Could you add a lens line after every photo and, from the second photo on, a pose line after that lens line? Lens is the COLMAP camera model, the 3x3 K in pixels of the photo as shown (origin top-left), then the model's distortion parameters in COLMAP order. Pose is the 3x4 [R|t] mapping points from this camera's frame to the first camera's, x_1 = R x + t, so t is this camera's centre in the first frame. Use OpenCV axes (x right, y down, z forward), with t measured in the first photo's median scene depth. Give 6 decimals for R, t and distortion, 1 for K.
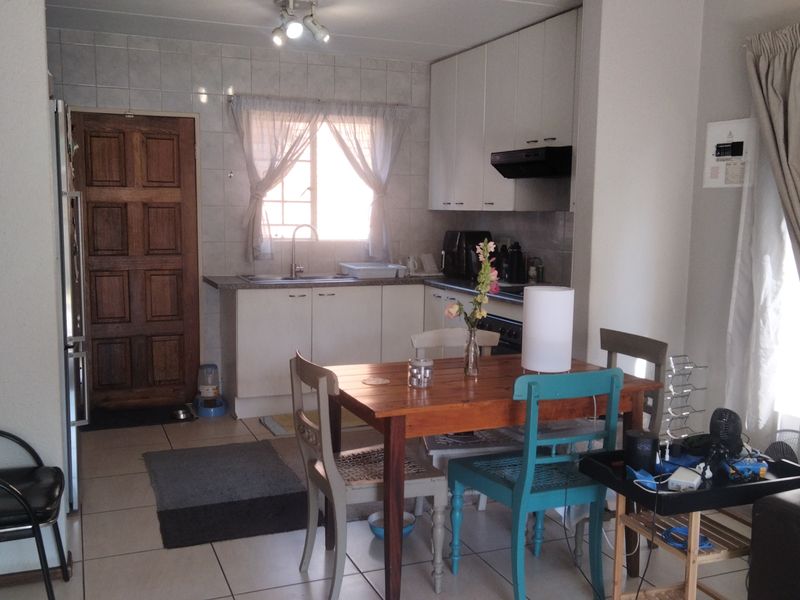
lens RADIAL K [[792.2, 0, 382.7], [0, 792.2, 302.3], [0, 0, 1]] dist [0.084518, -0.112729]
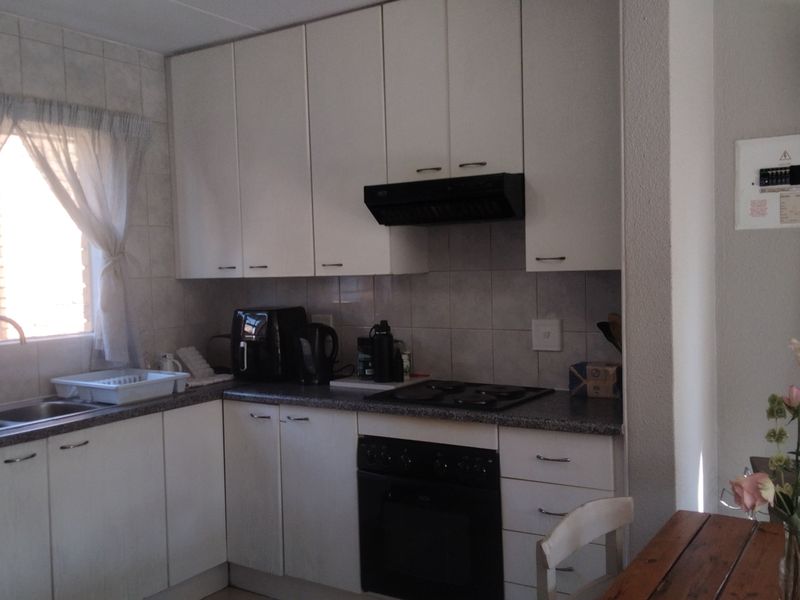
lens RADIAL K [[795.1, 0, 382.0], [0, 795.1, 302.1], [0, 0, 1]] dist [0.089548, -0.126795]
pose [[0.825530, -0.062934, 0.560838, -0.188095], [0.106675, 0.993249, -0.045564, -0.055800], [-0.554184, 0.097442, 0.826671, 0.410192]]
